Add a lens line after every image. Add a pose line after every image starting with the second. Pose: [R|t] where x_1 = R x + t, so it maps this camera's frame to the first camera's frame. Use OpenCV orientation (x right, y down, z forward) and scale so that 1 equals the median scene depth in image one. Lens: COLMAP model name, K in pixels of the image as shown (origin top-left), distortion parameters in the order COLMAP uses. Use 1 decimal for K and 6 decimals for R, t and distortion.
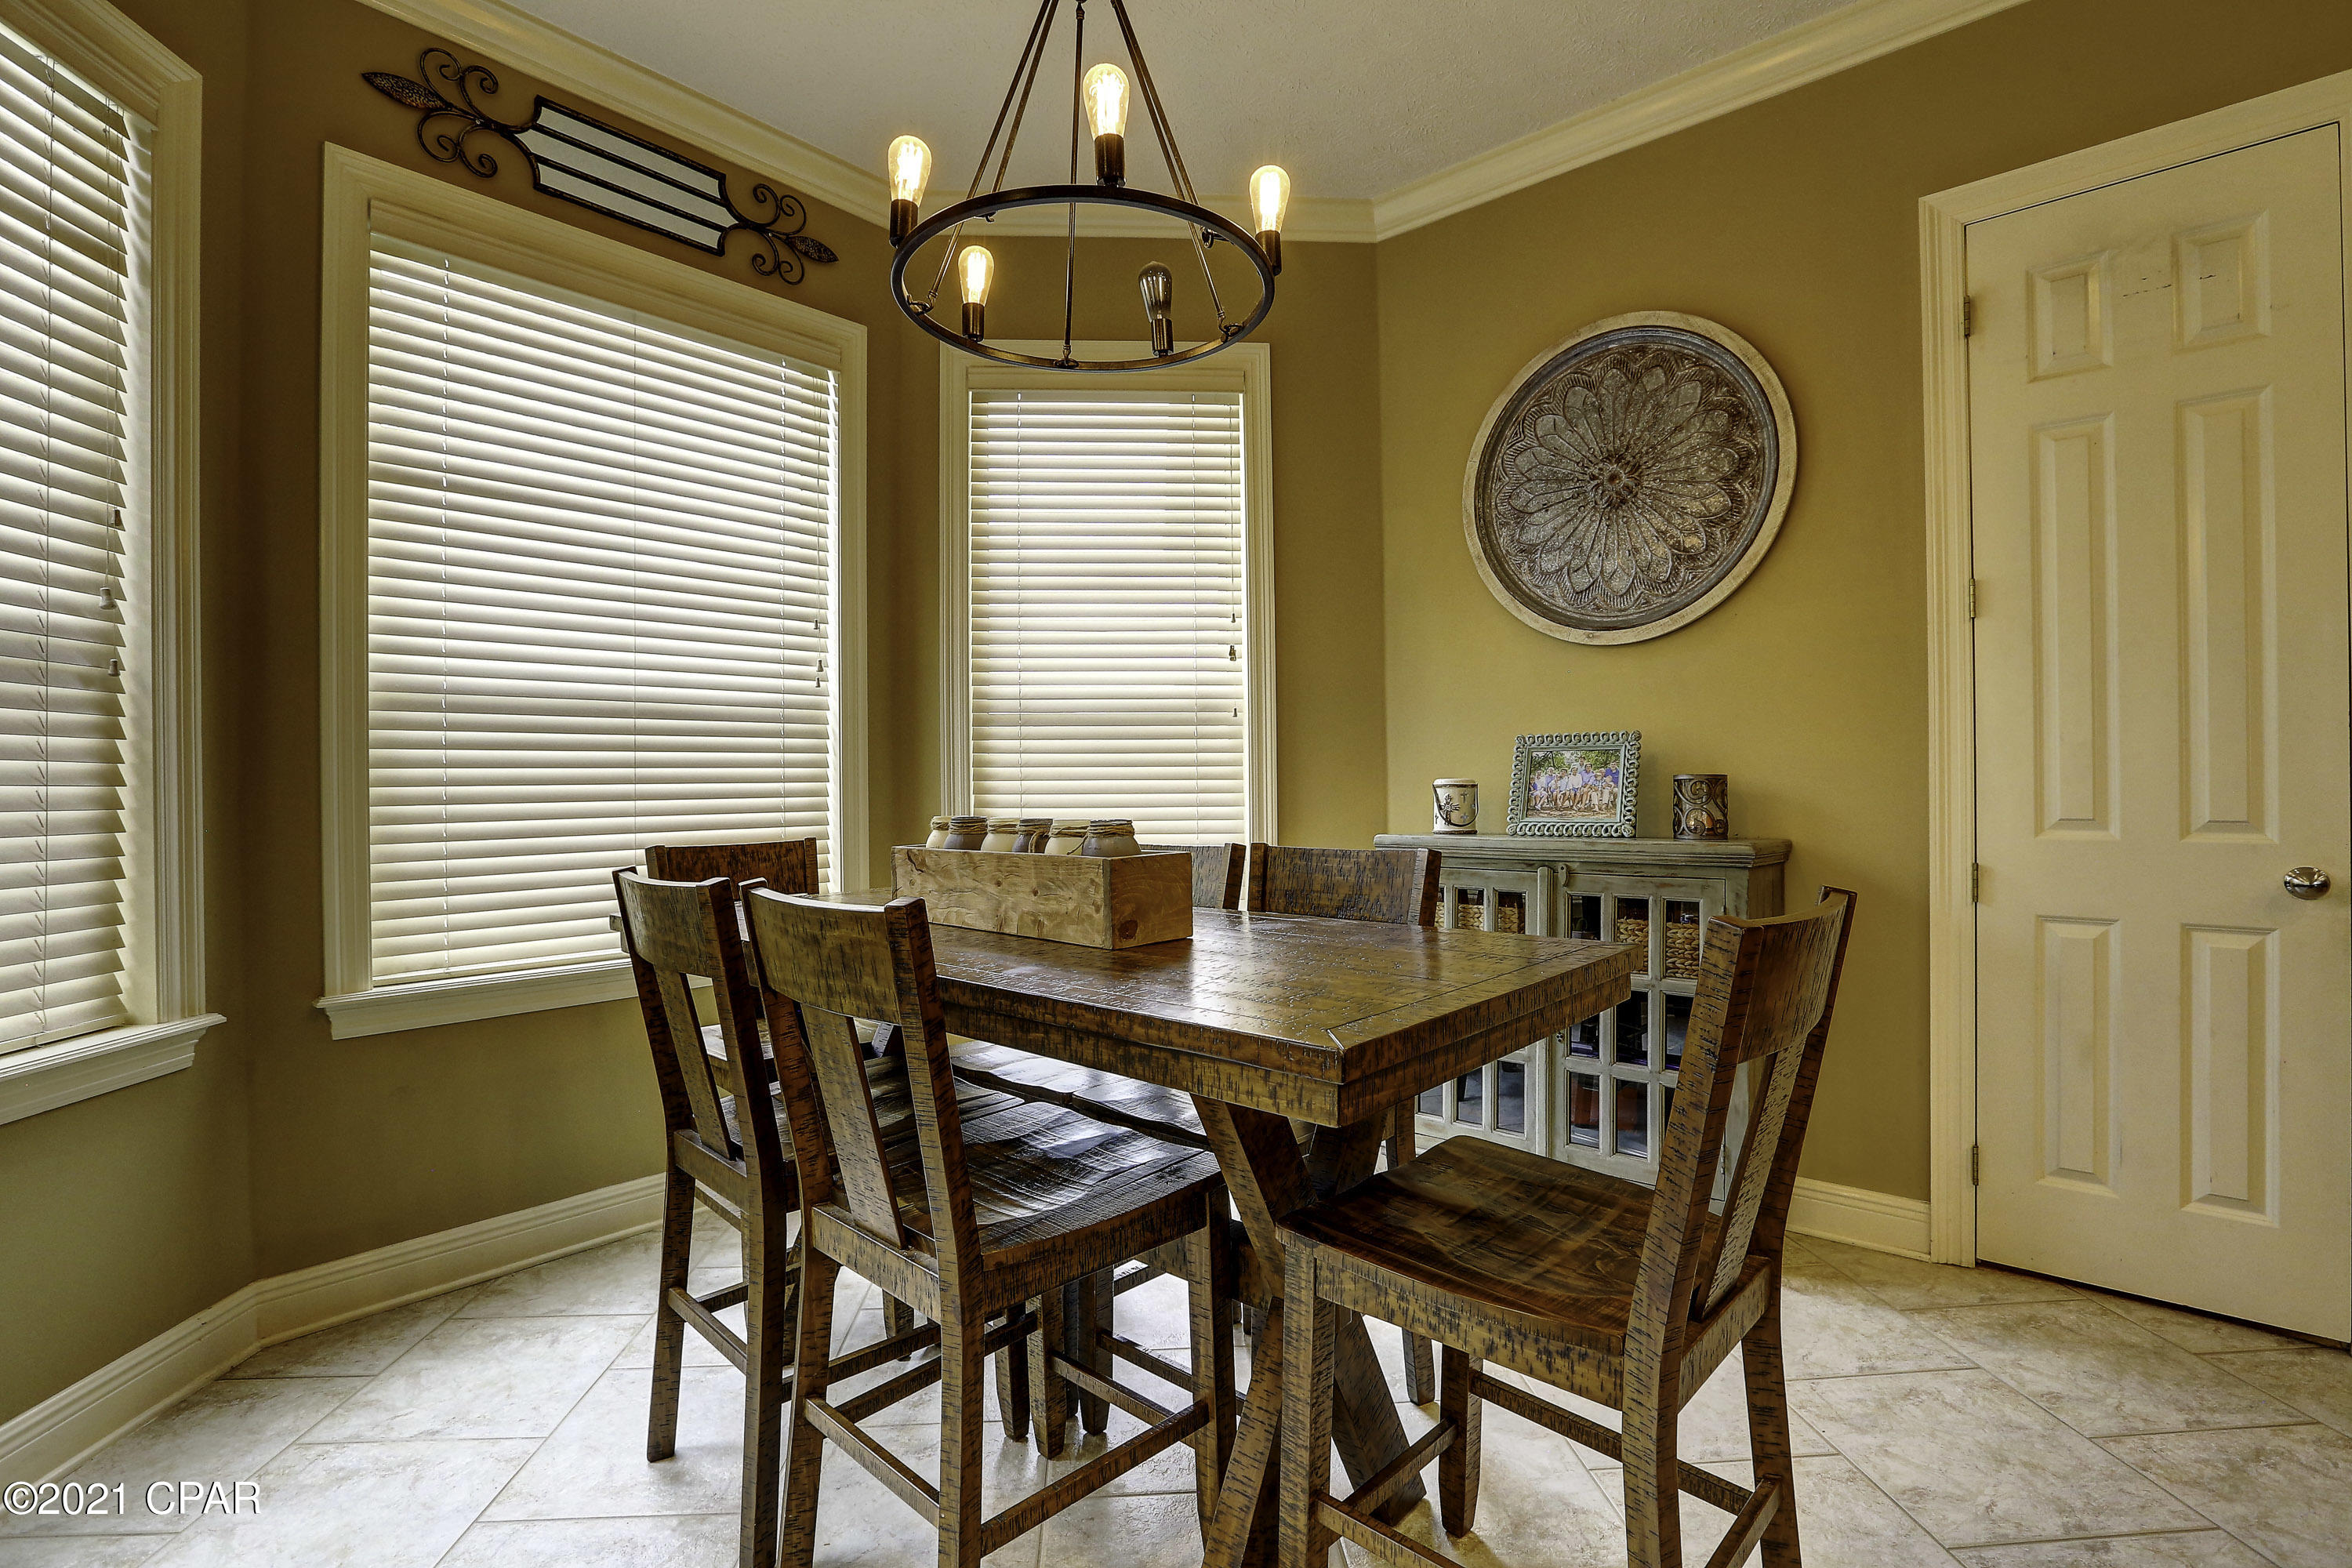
lens RADIAL K [[1076.5, 0, 1176.0], [0, 1076.5, 784.0], [0, 0, 1]] dist [-0.046343, 0.018229]
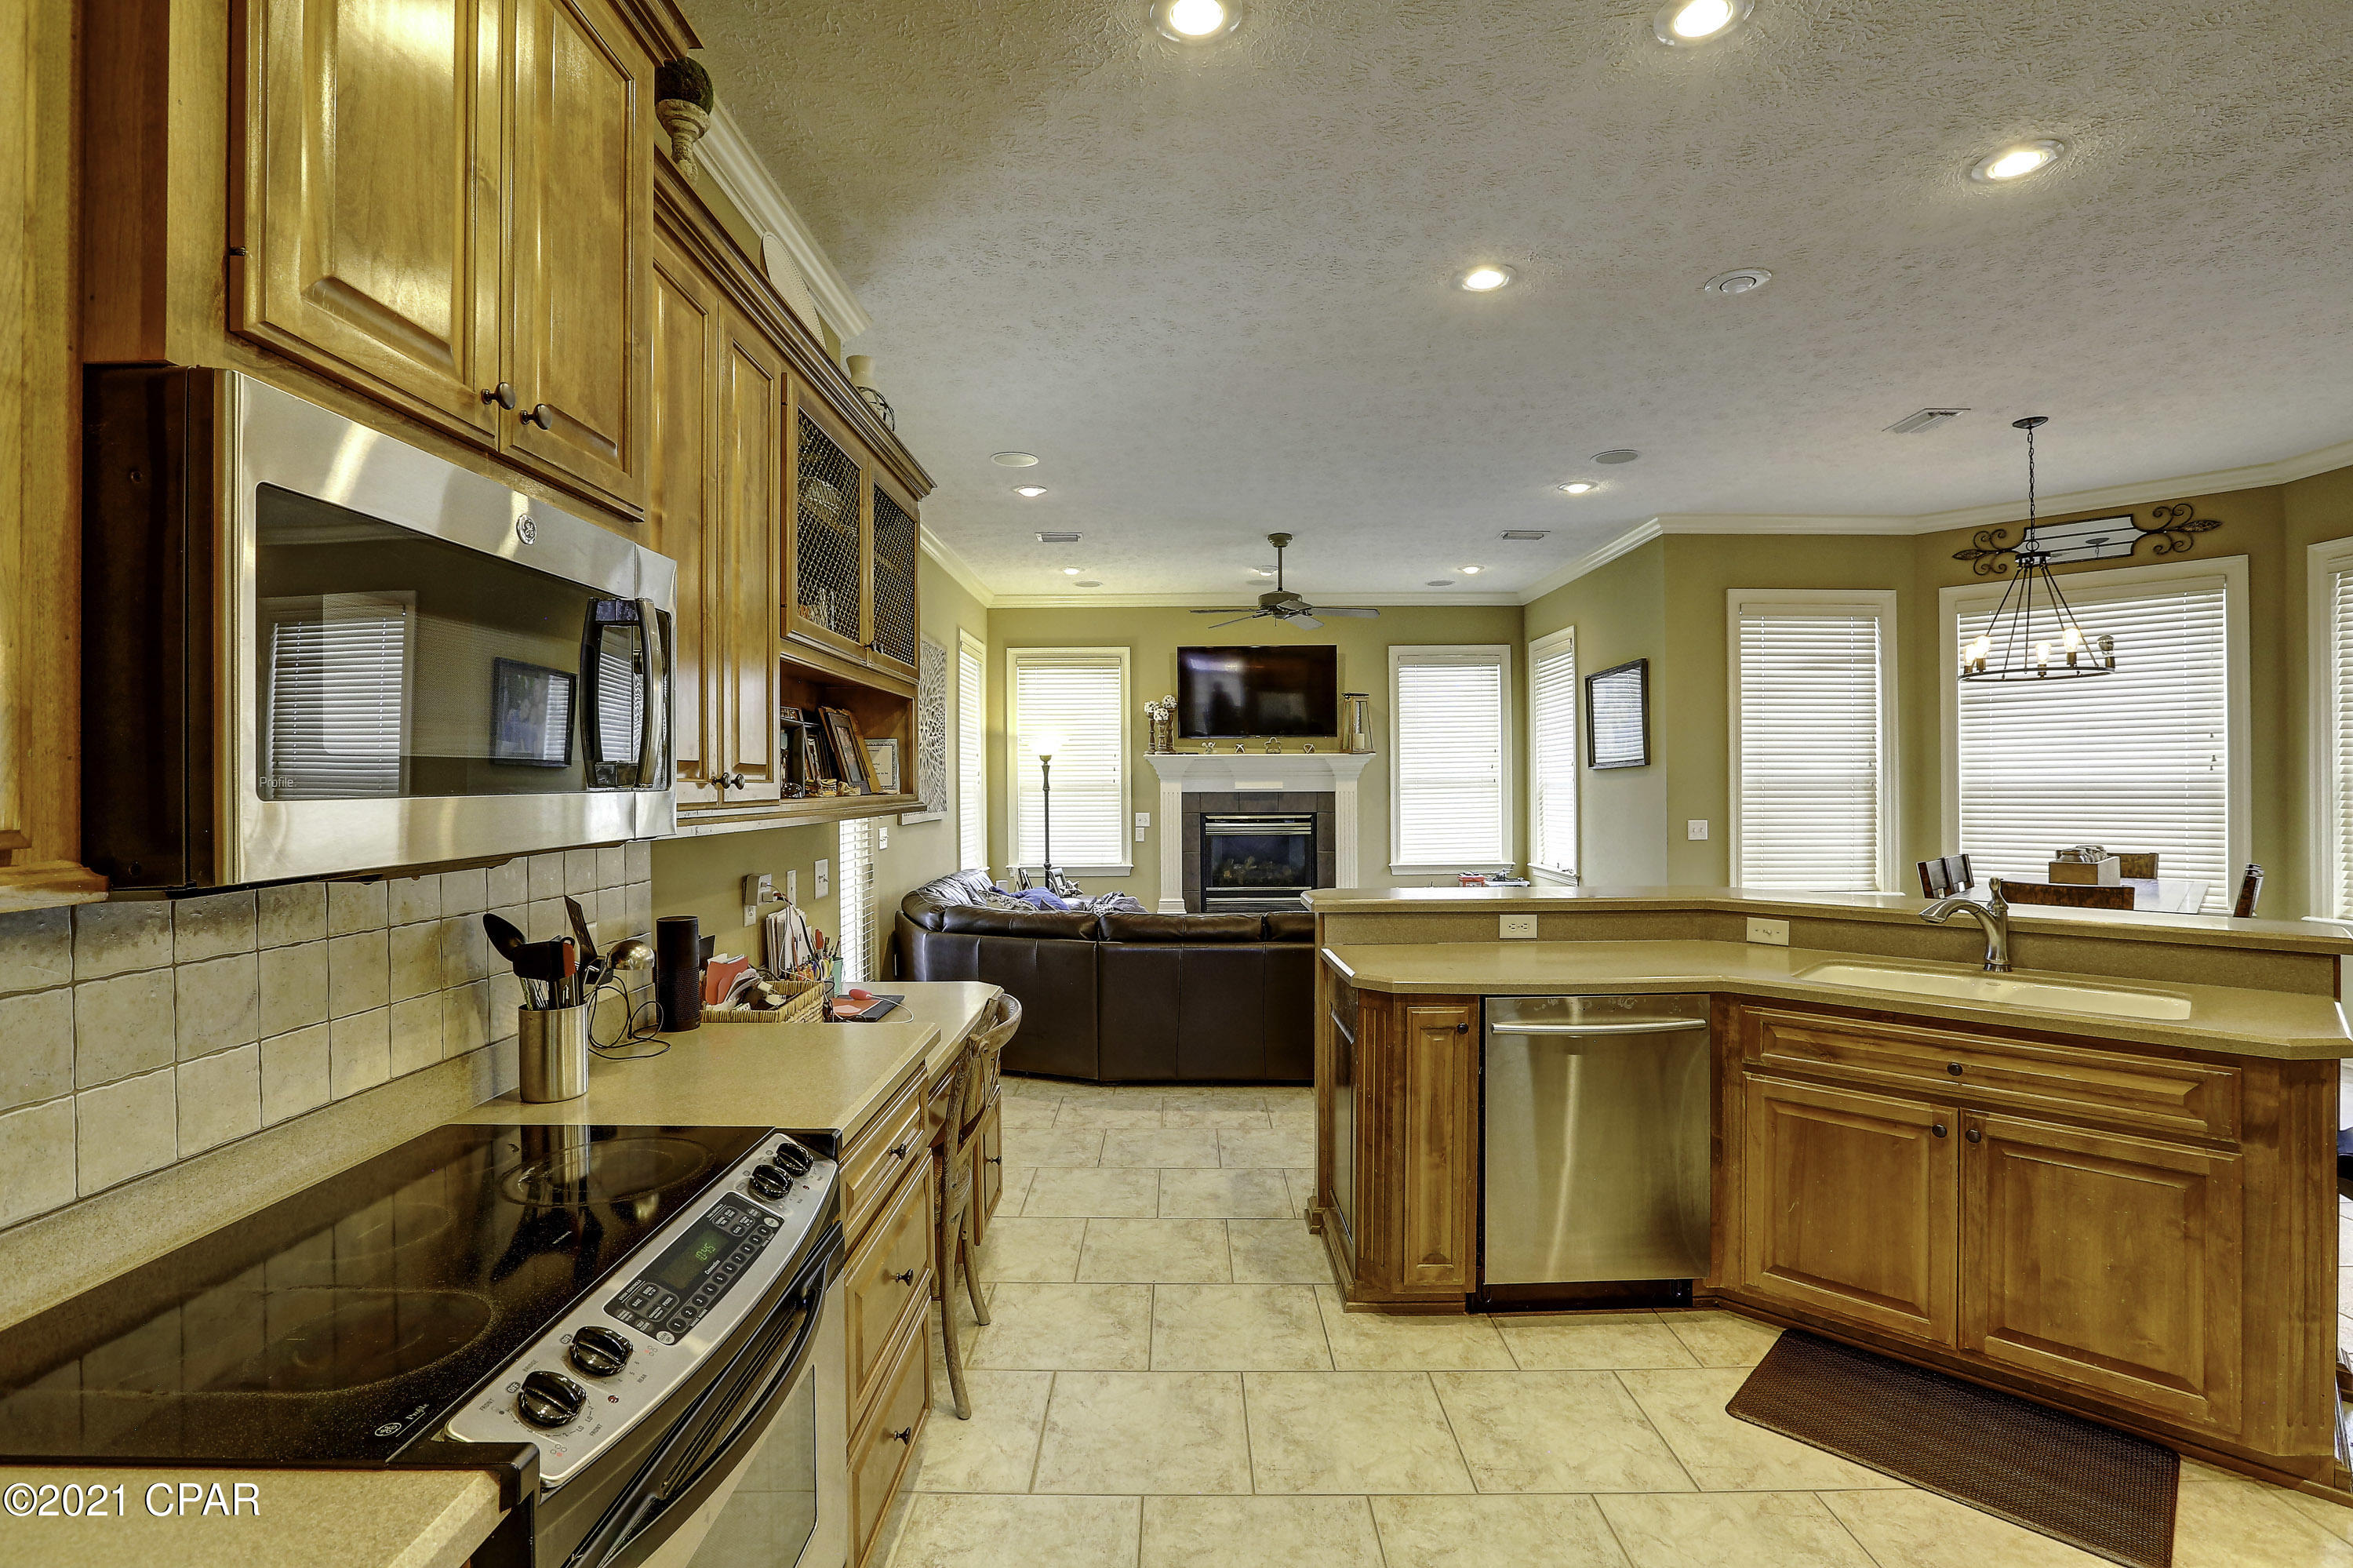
lens RADIAL K [[1101.7, 0, 1169.6], [0, 1101.7, 785.4], [0, 0, 1]] dist [-0.043504, 0.019552]
pose [[-0.072440, 0.014123, -0.997273, 1.924517], [0.005264, 0.999891, 0.013778, -0.121348], [0.997359, -0.004251, -0.072506, -0.728651]]
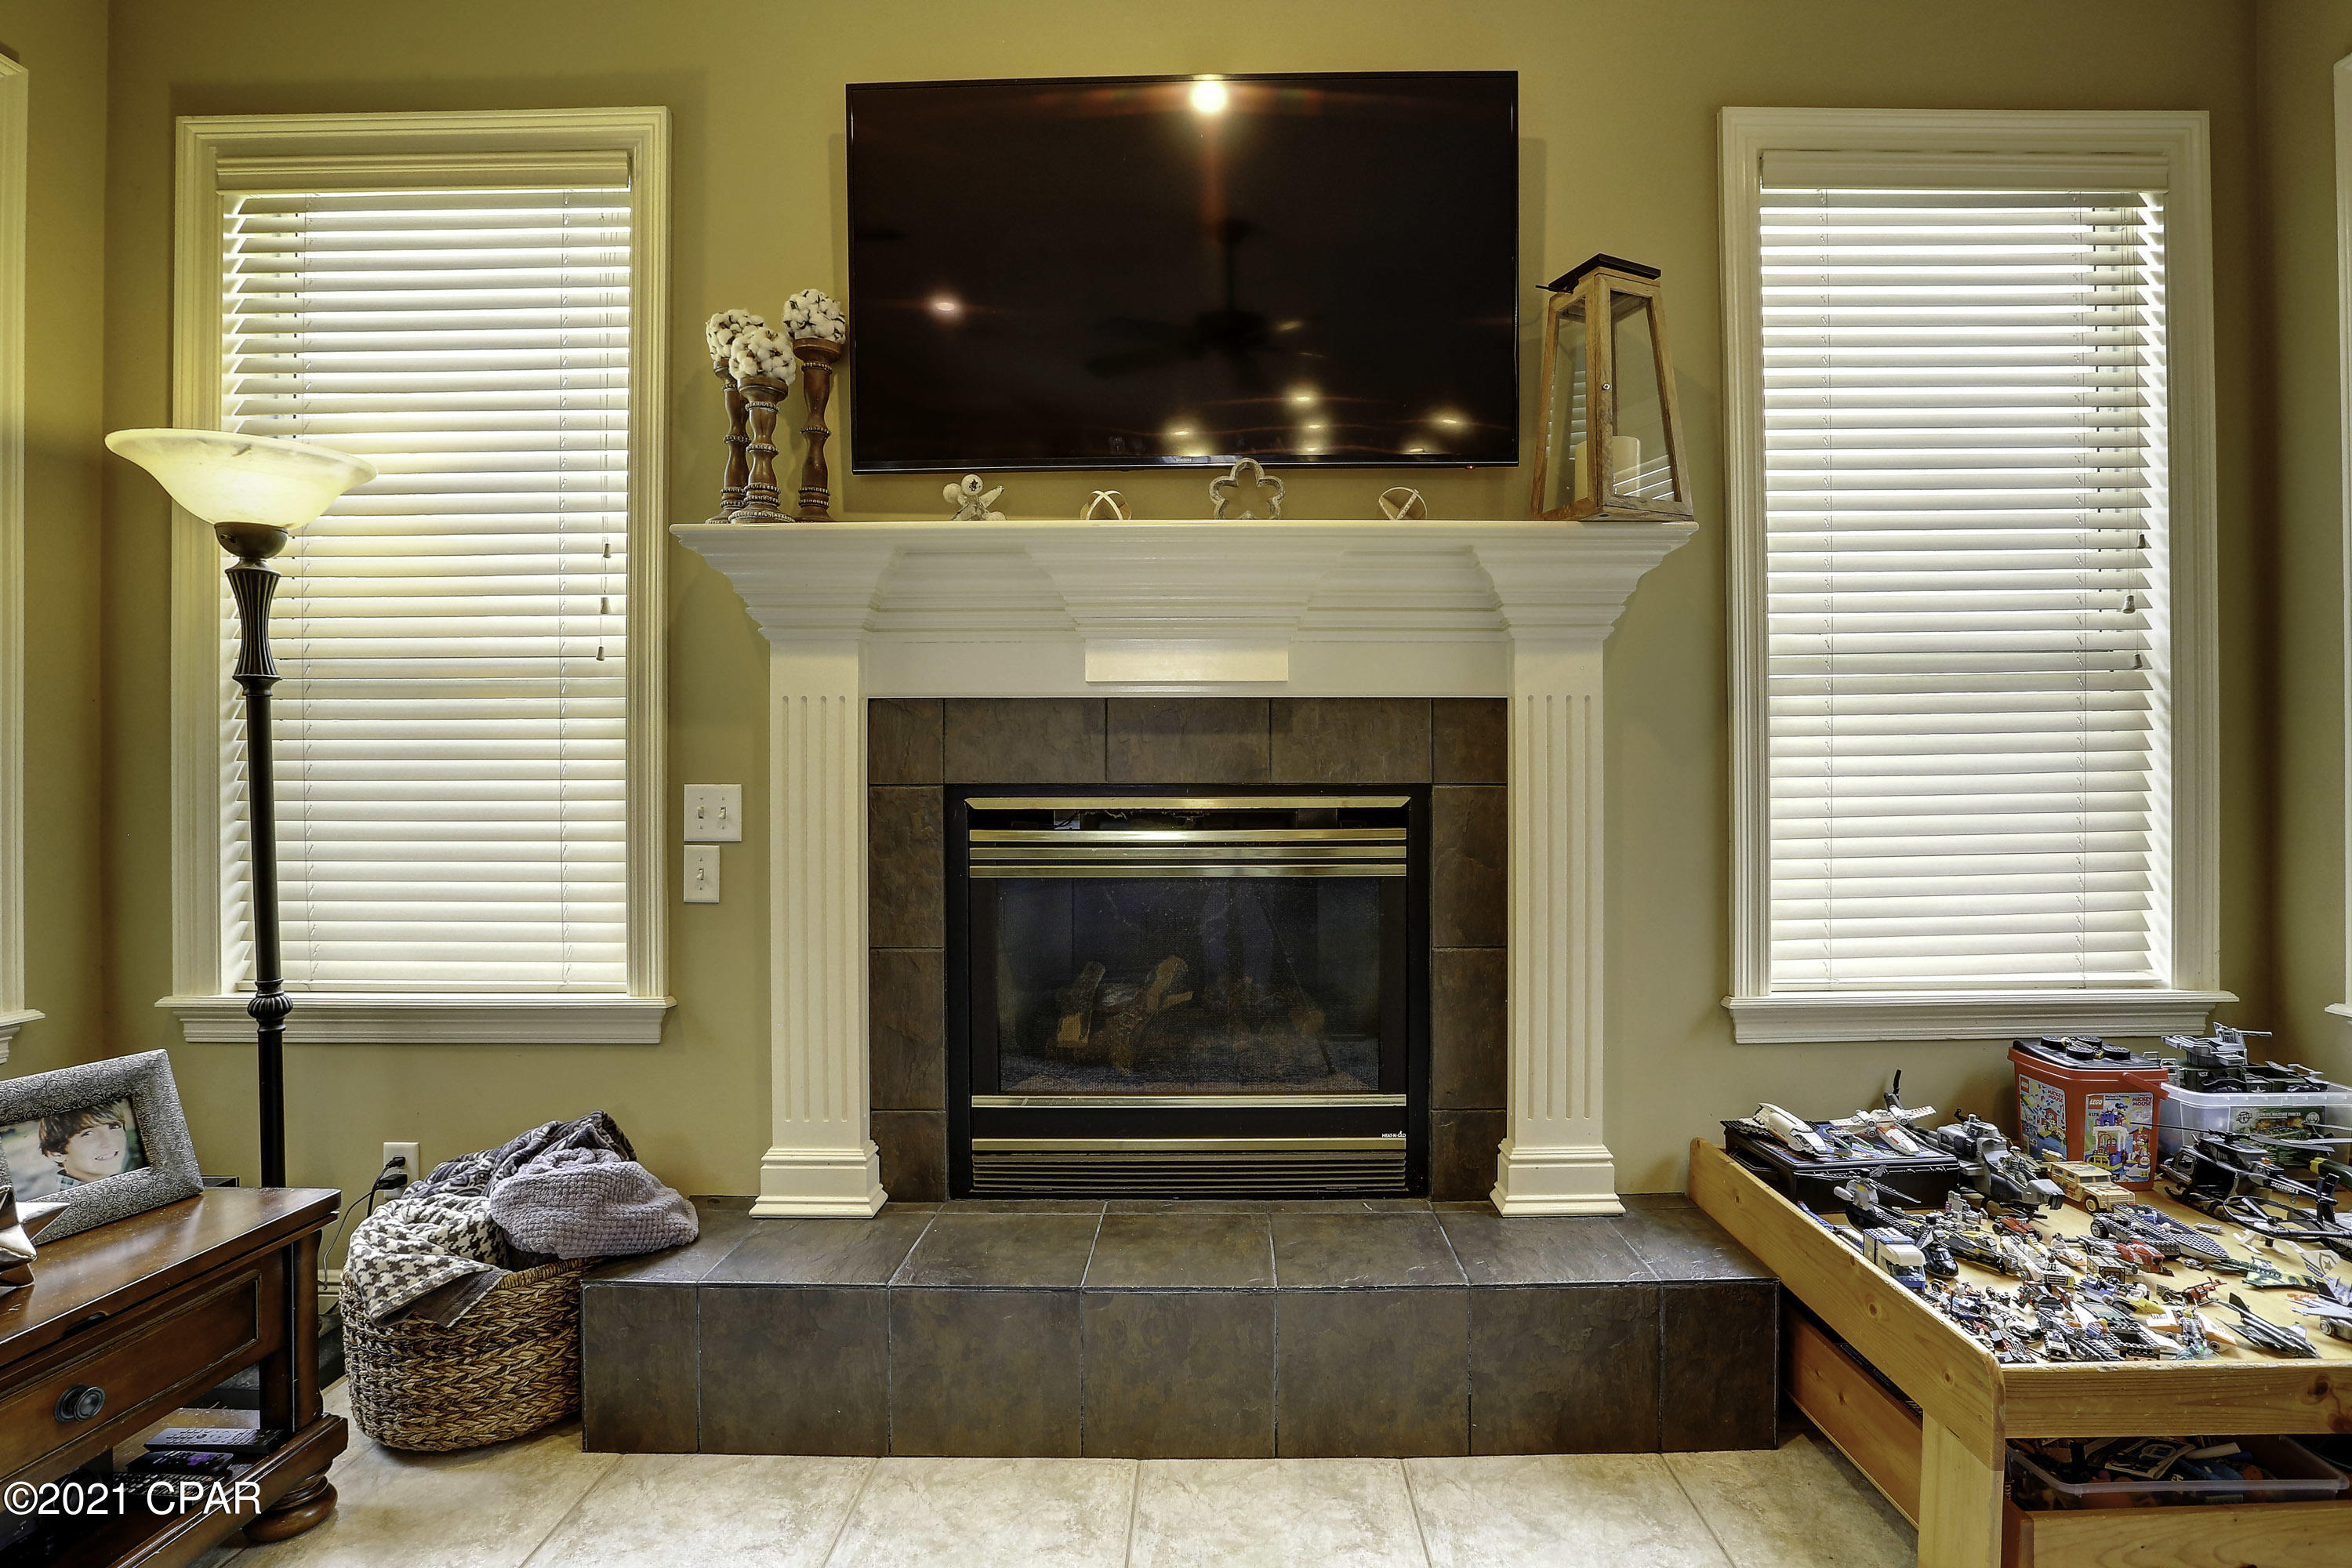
lens RADIAL K [[1076.0, 0, 1176.0], [0, 1076.0, 784.0], [0, 0, 1]] dist [-0.053164, 0.017757]
pose [[-0.063652, 0.008755, -0.997934, -0.845772], [0.000829, 0.999962, 0.008720, 0.010305], [0.997972, -0.000273, -0.063657, -0.655787]]
